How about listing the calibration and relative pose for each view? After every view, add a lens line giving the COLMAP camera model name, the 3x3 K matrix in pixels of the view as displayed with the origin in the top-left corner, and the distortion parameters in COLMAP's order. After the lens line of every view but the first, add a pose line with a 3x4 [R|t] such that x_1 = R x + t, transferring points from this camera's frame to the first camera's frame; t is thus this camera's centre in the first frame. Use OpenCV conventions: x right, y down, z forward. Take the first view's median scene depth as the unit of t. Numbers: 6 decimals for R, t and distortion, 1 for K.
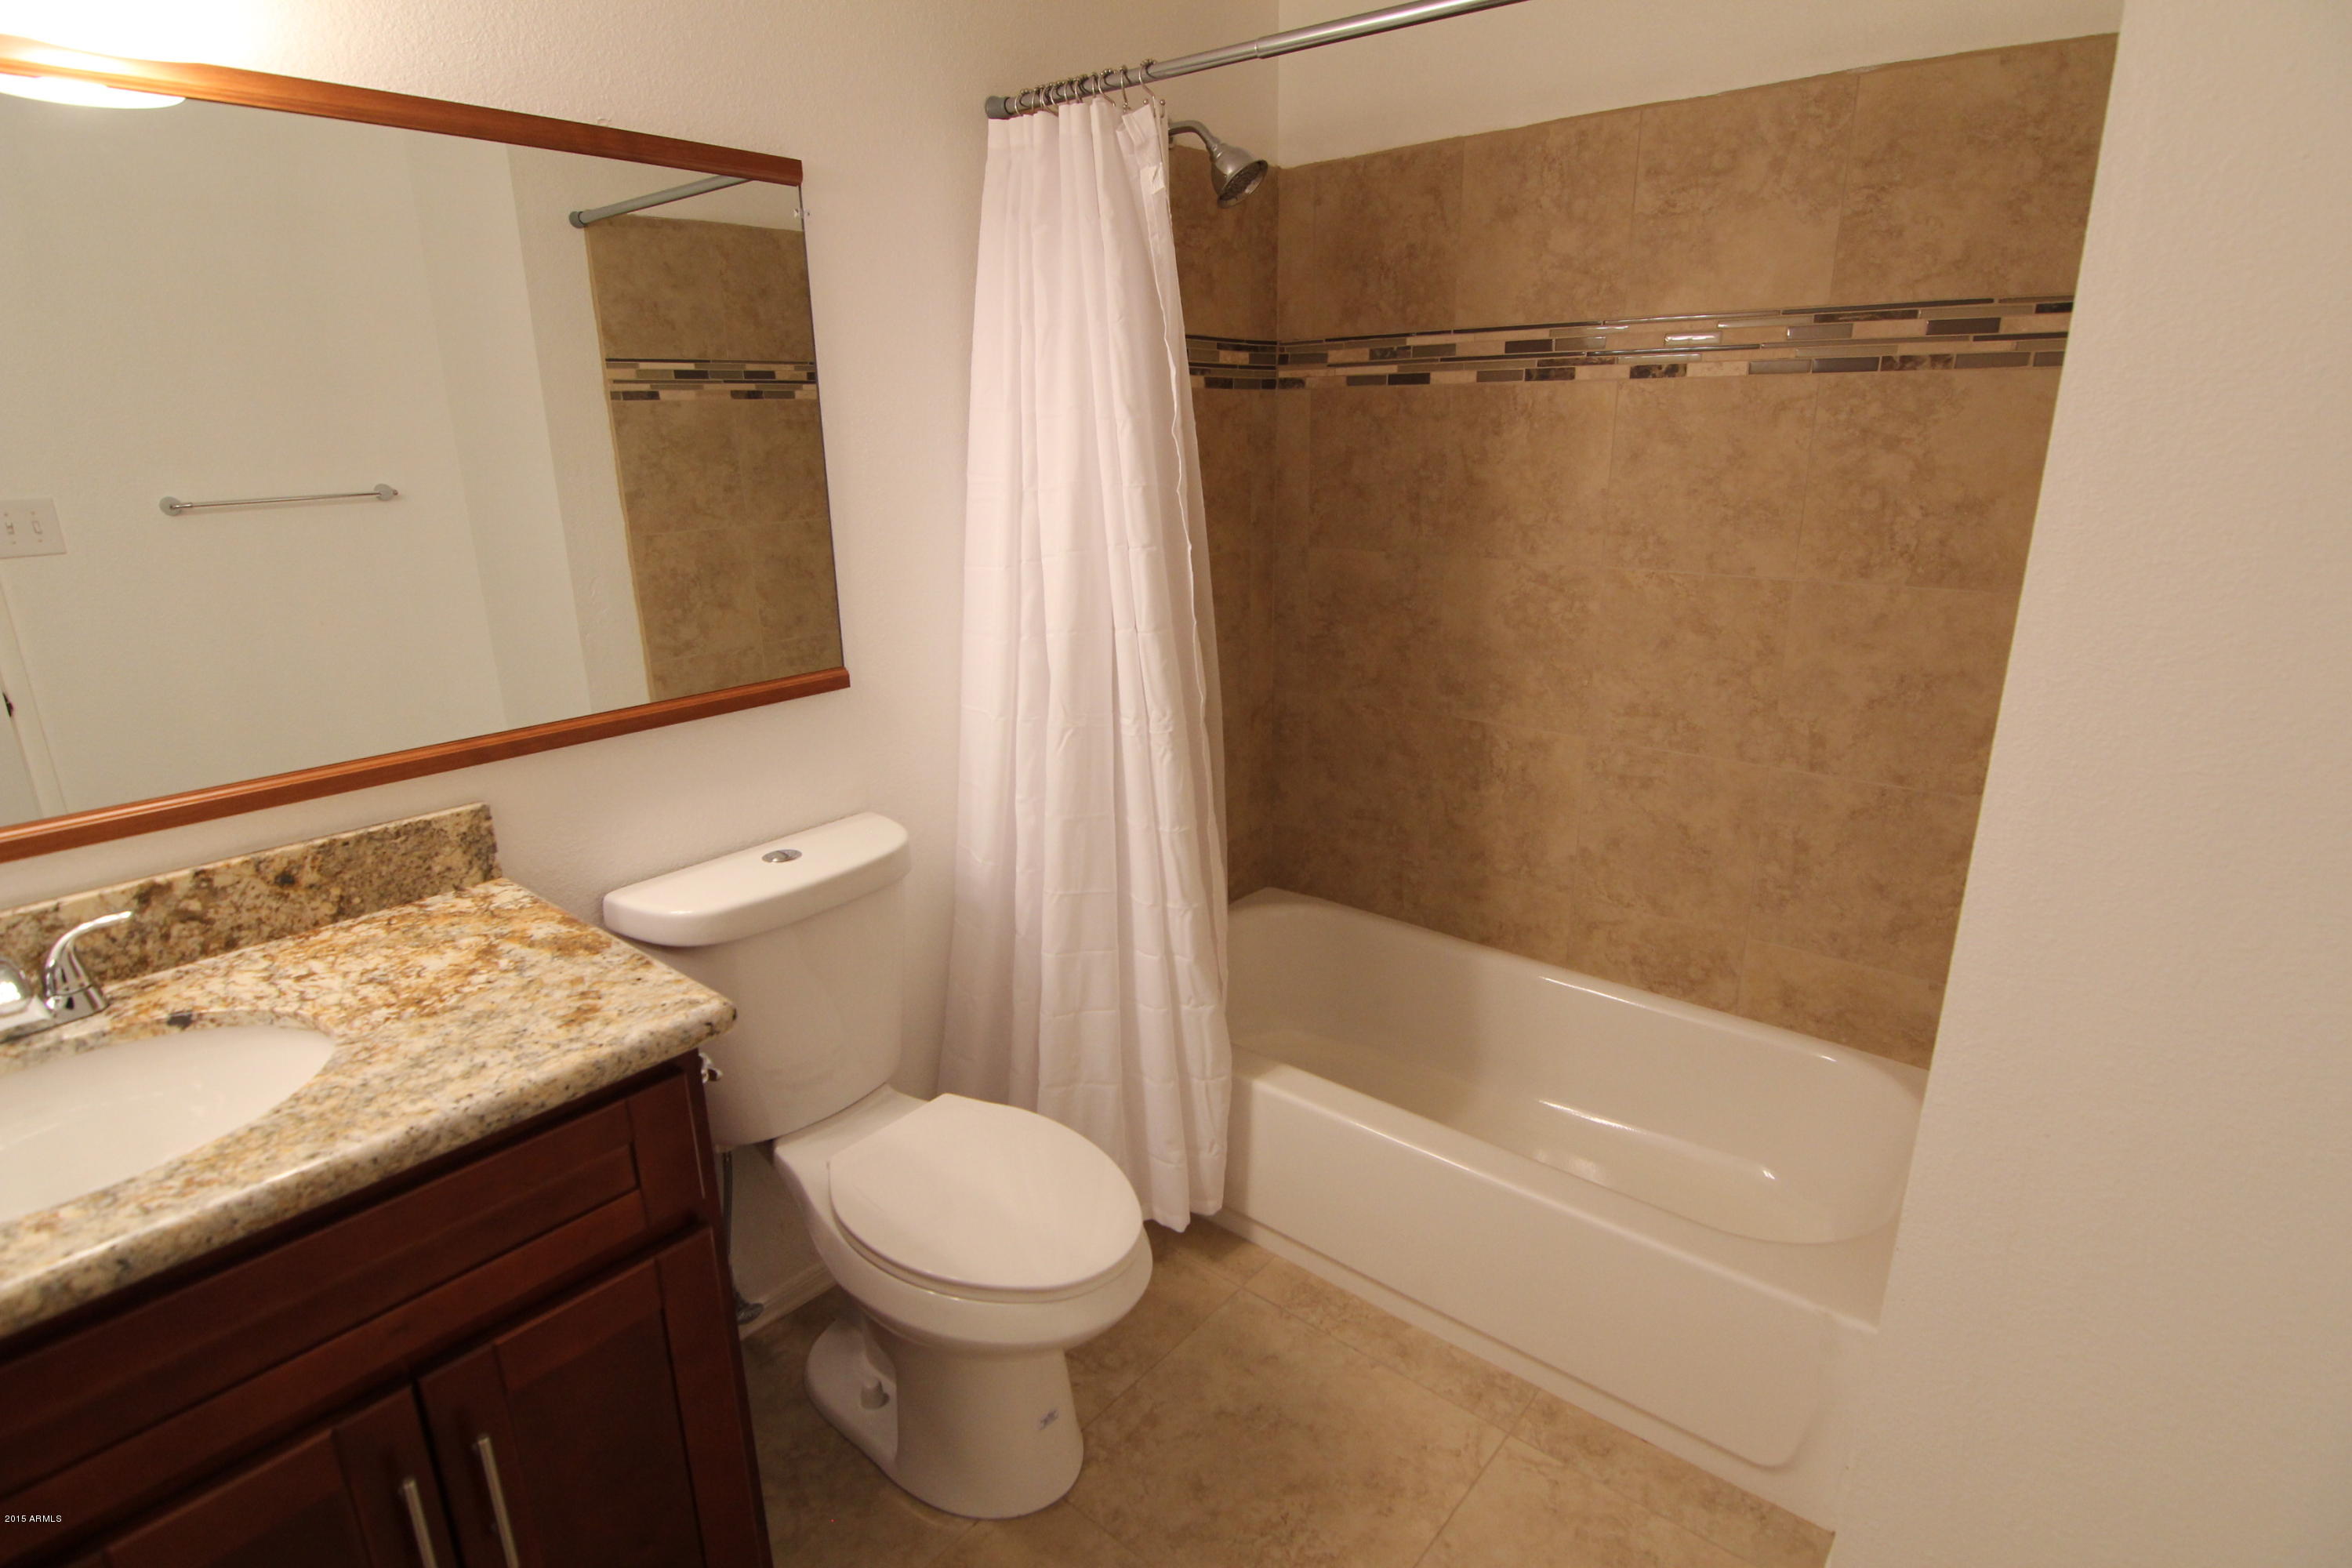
lens RADIAL K [[1187.6, 0, 1176.0], [0, 1187.6, 784.0], [0, 0, 1]] dist [-0.001462, -0.015674]
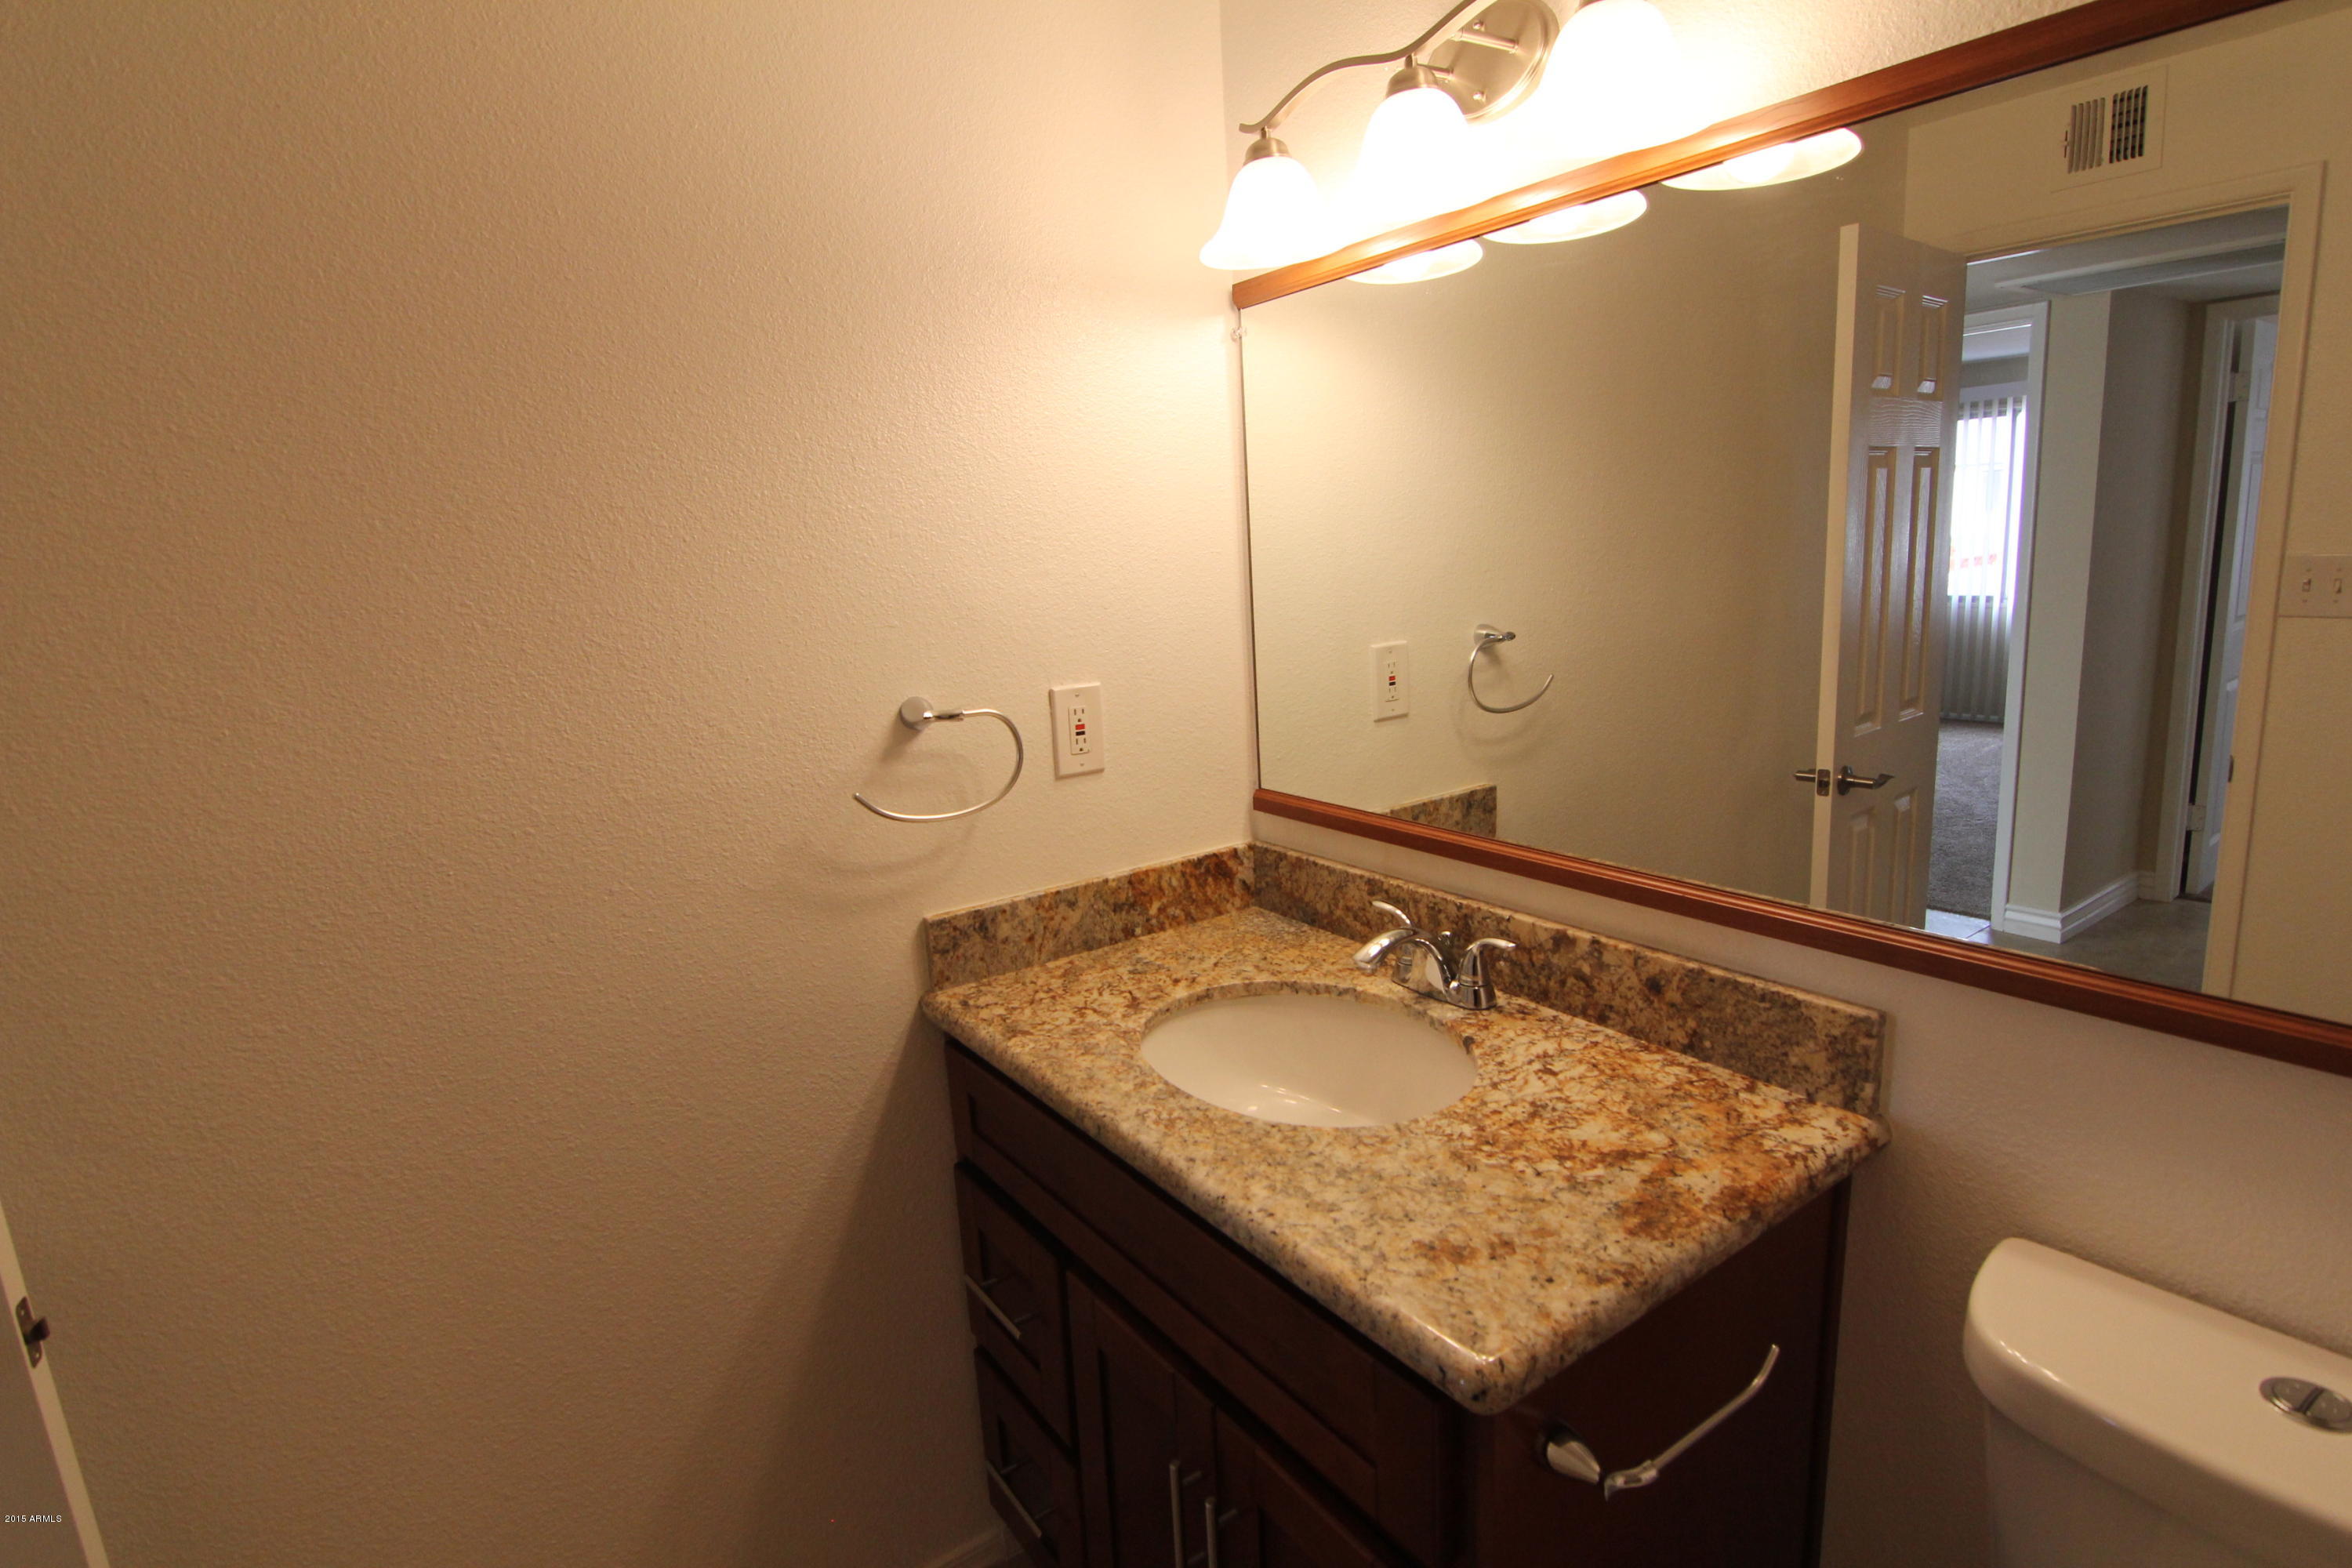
lens RADIAL K [[1187.6, 0, 1176.0], [0, 1187.6, 784.0], [0, 0, 1]] dist [-0.001462, -0.015674]
pose [[-0.261462, 0.217874, -0.940302, 0.209085], [-0.227661, 0.932784, 0.279435, -0.254174], [0.937981, 0.287132, -0.194286, 0.797902]]
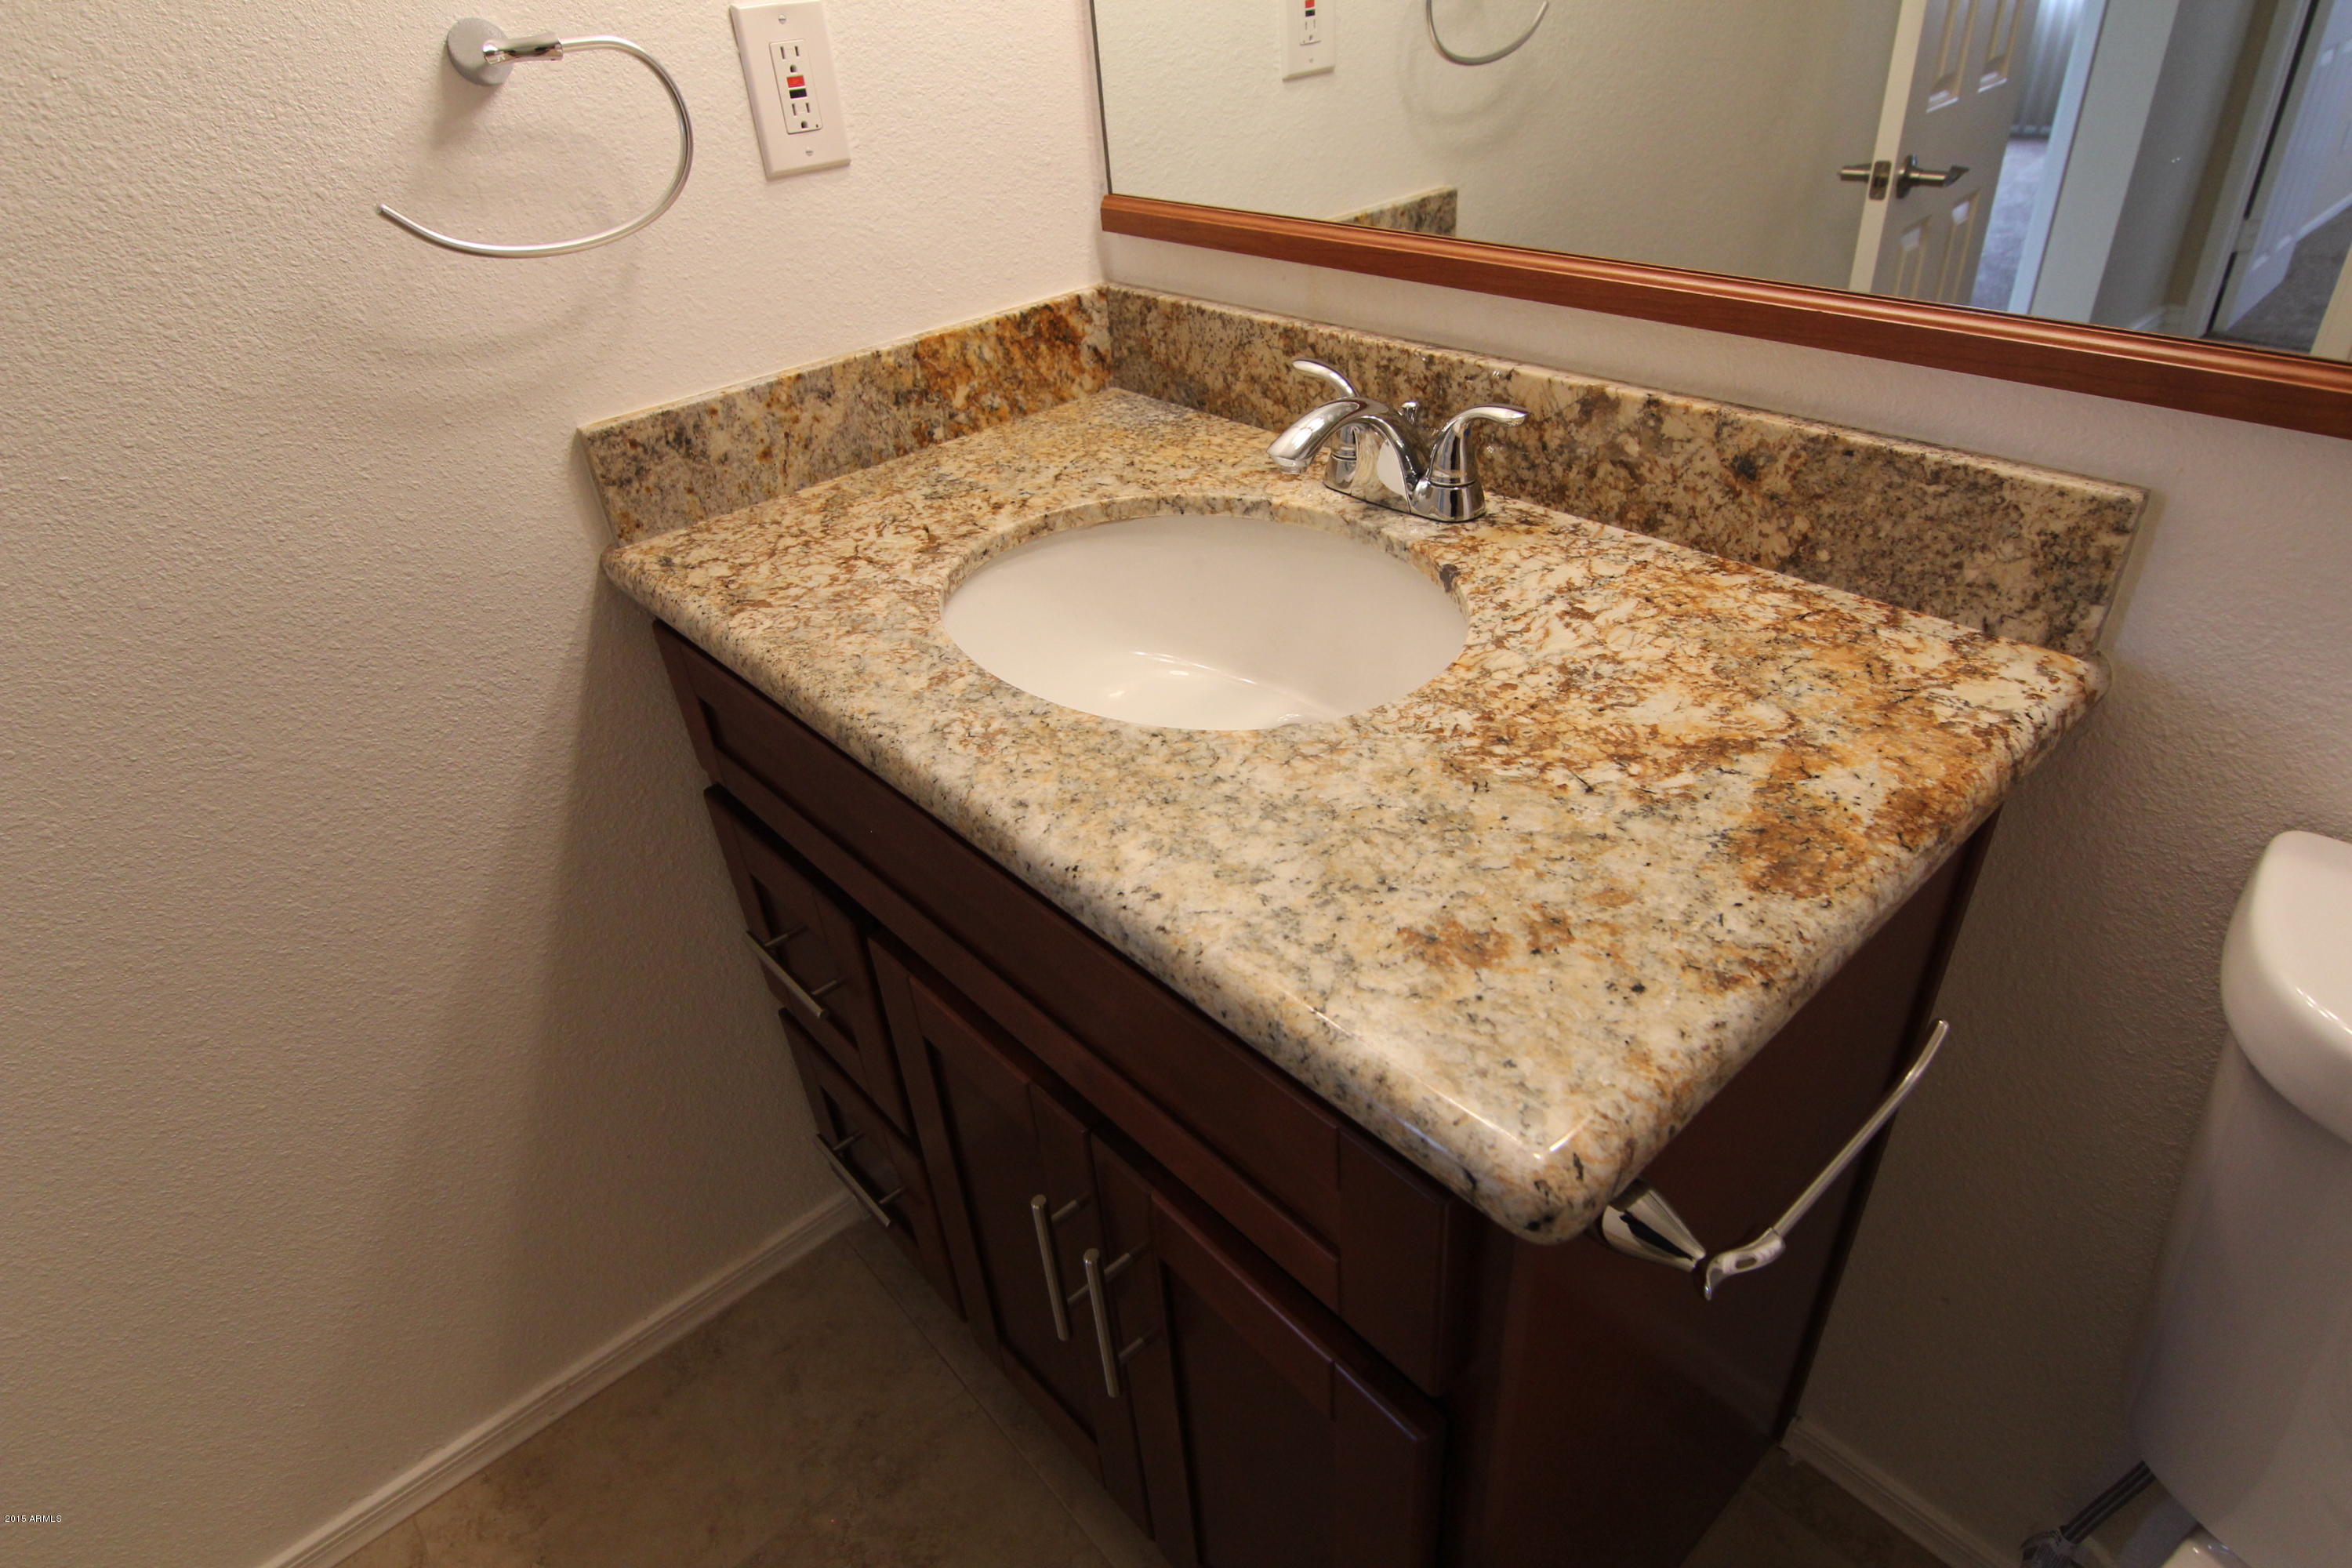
lens RADIAL K [[1300.2, 0, 1176.0], [0, 1300.2, 784.0], [0, 0, 1]] dist [0.002102, -0.020909]
pose [[-0.150247, 0.567079, -0.809844, -0.092104], [-0.215383, 0.780692, 0.586626, -0.120051], [0.964902, 0.262566, 0.004843, 0.779925]]
